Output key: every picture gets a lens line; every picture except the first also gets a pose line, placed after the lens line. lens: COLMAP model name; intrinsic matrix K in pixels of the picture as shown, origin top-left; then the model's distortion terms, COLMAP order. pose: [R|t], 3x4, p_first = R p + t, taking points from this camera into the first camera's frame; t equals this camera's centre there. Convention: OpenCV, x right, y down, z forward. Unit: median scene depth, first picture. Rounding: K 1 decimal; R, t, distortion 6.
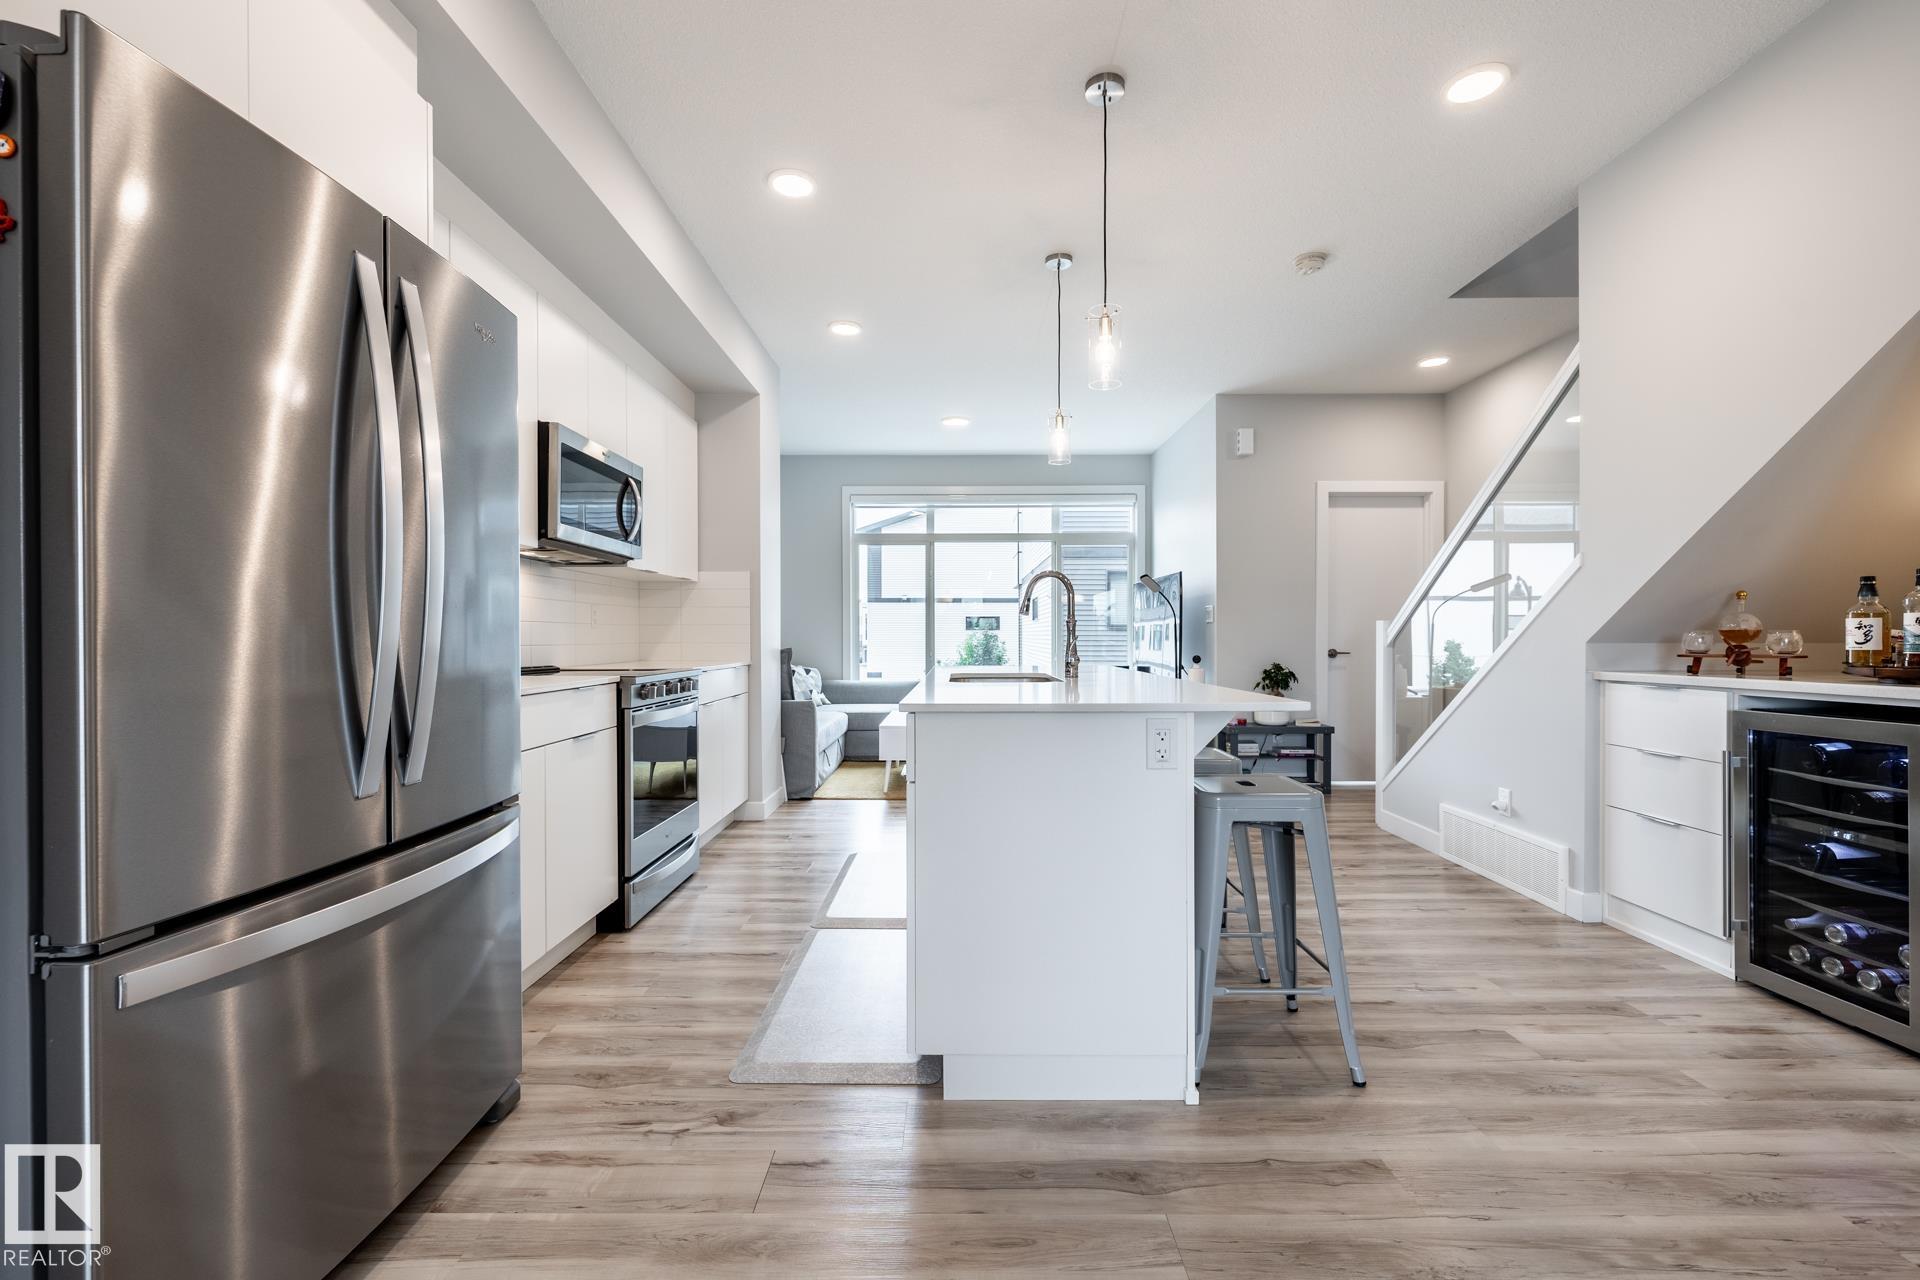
lens RADIAL K [[823.4, 0, 939.2], [0, 823.4, 640.6], [0, 0, 1]] dist [-0.009109, 0.003390]
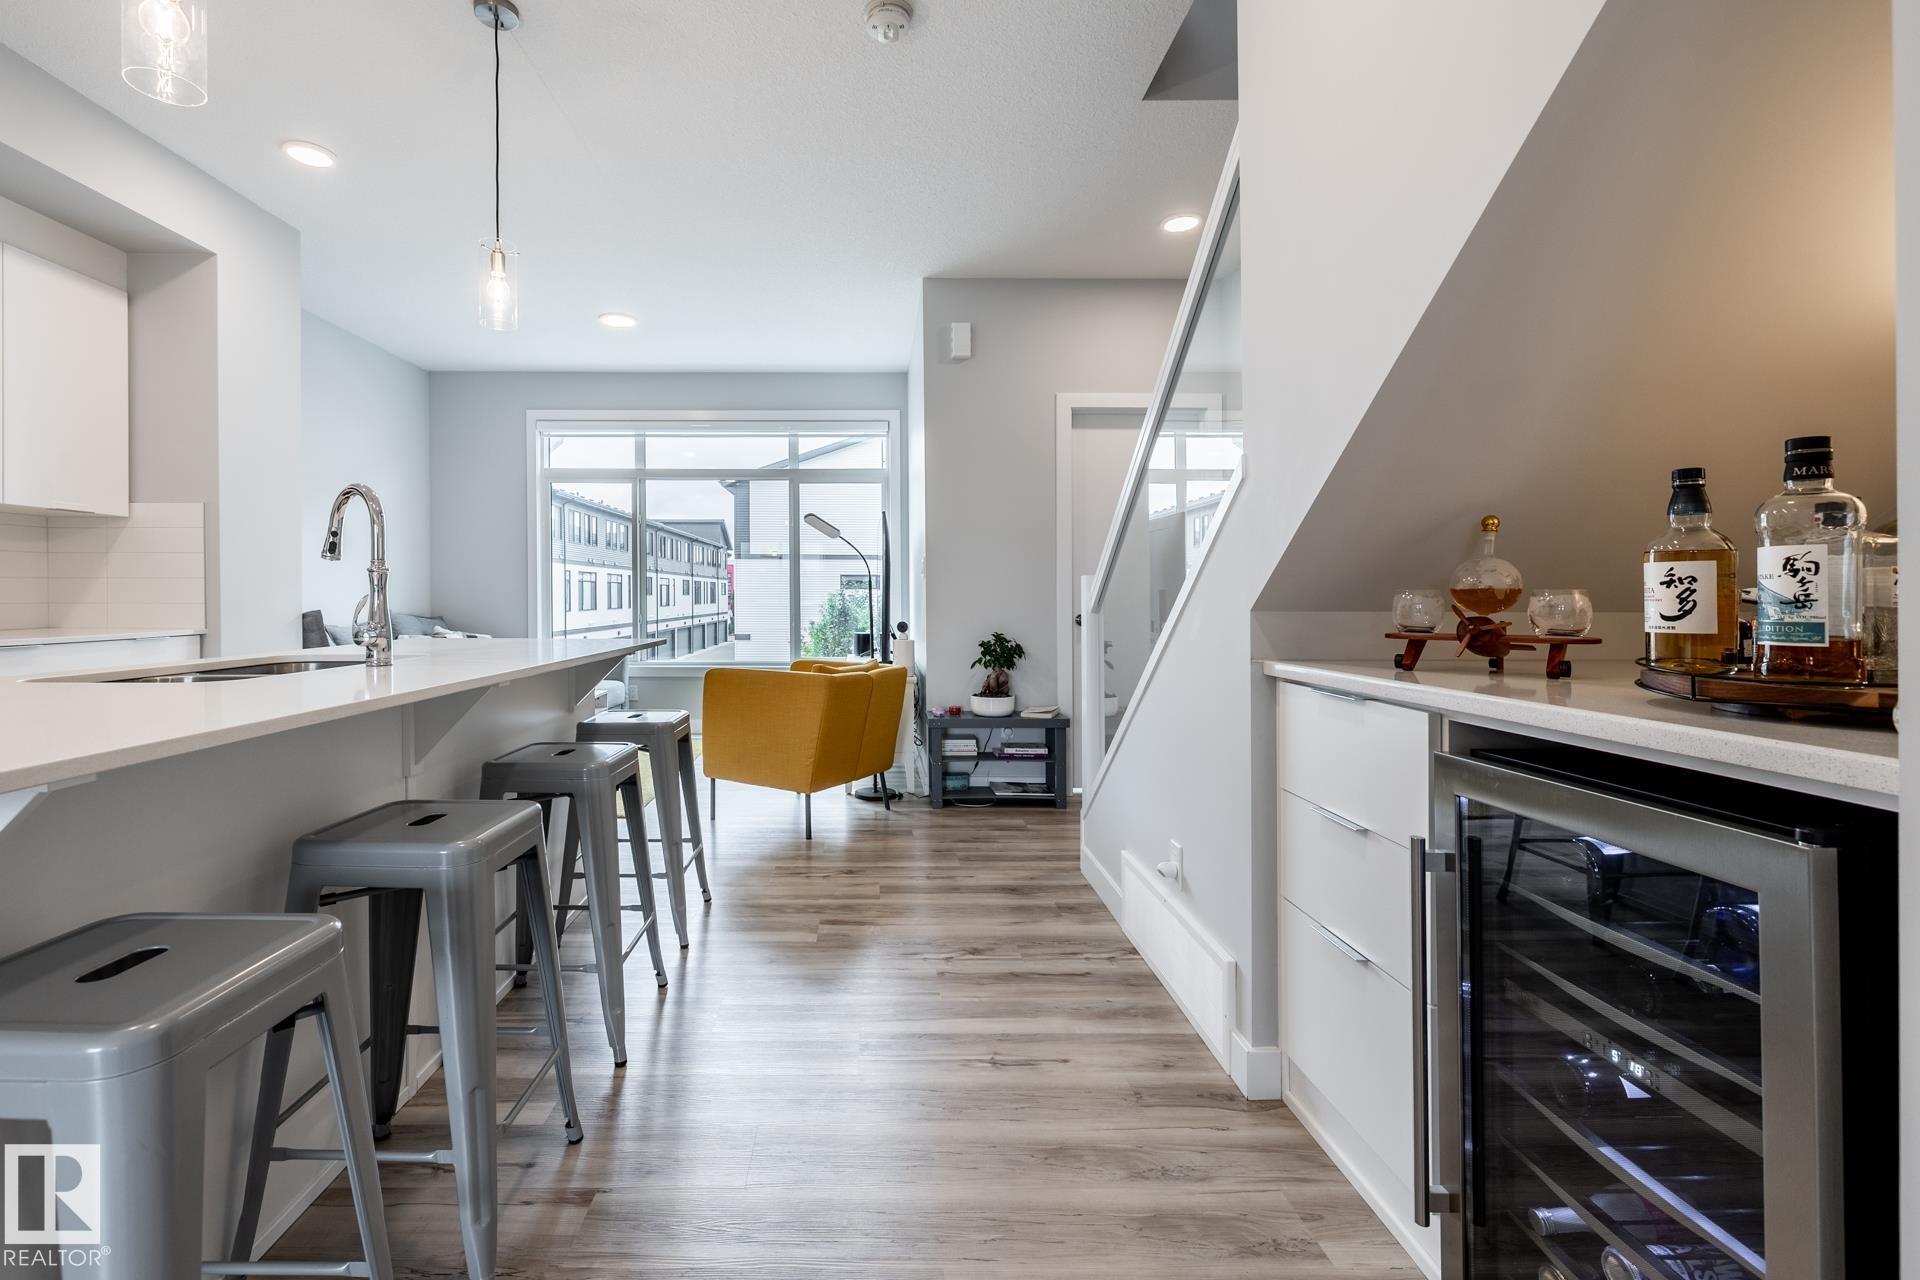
lens RADIAL K [[823.4, 0, 867.1], [0, 823.4, 598.7], [0, 0, 1]] dist [-0.009109, 0.003390]
pose [[0.999963, 0.003635, 0.007811, 0.564808], [-0.003632, 0.999993, -0.000373, -0.004189], [-0.007813, 0.000344, 0.999969, 0.471997]]
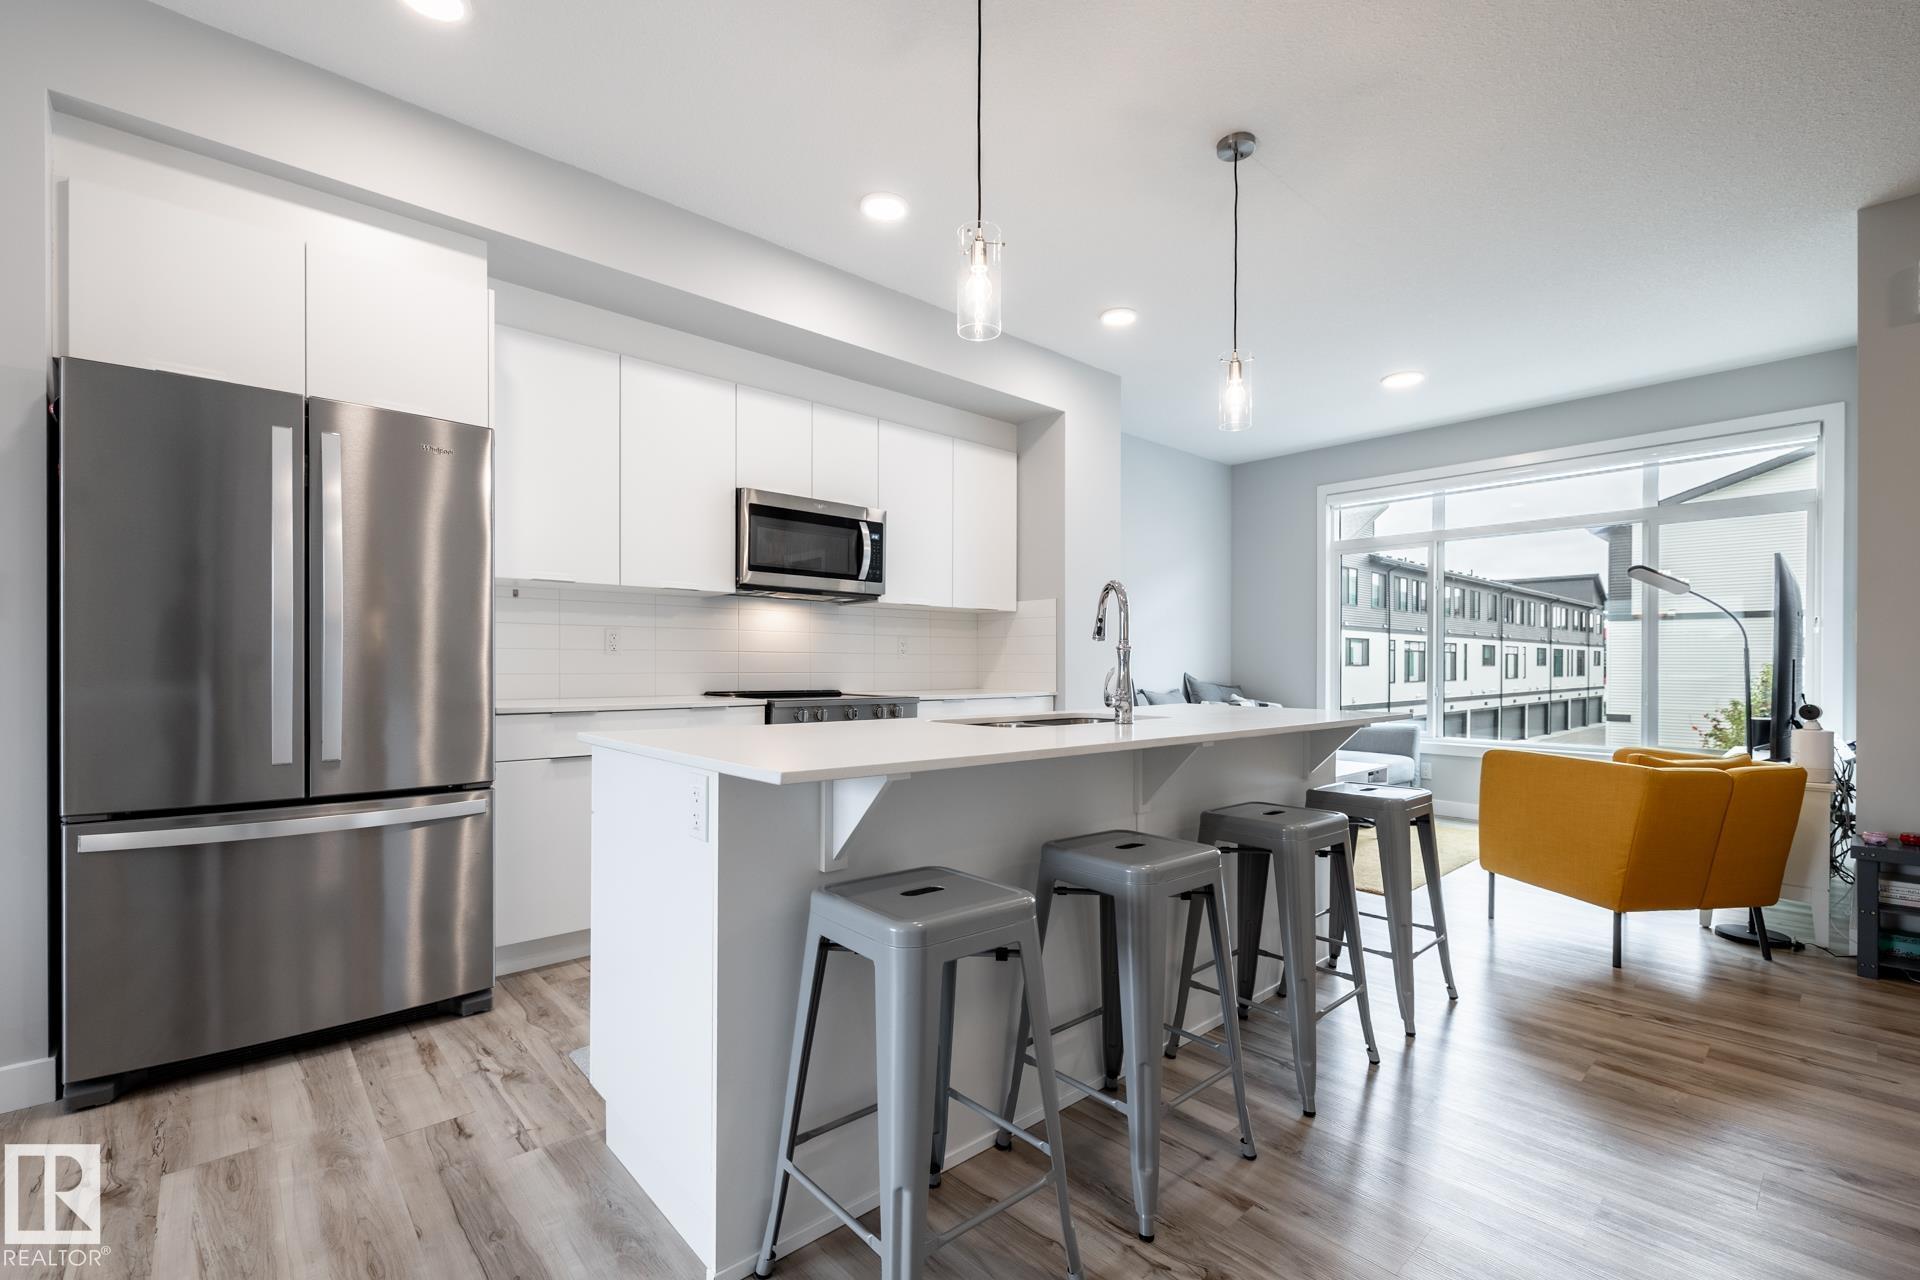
lens RADIAL K [[823.4, 0, 983.6], [0, 823.4, 675.8], [0, 0, 1]] dist [-0.009109, 0.003390]
pose [[0.681816, 0.013155, -0.731405, 0.700471], [-0.006178, 0.999906, 0.012226, -0.007246], [0.731497, -0.003818, 0.681834, 0.458653]]
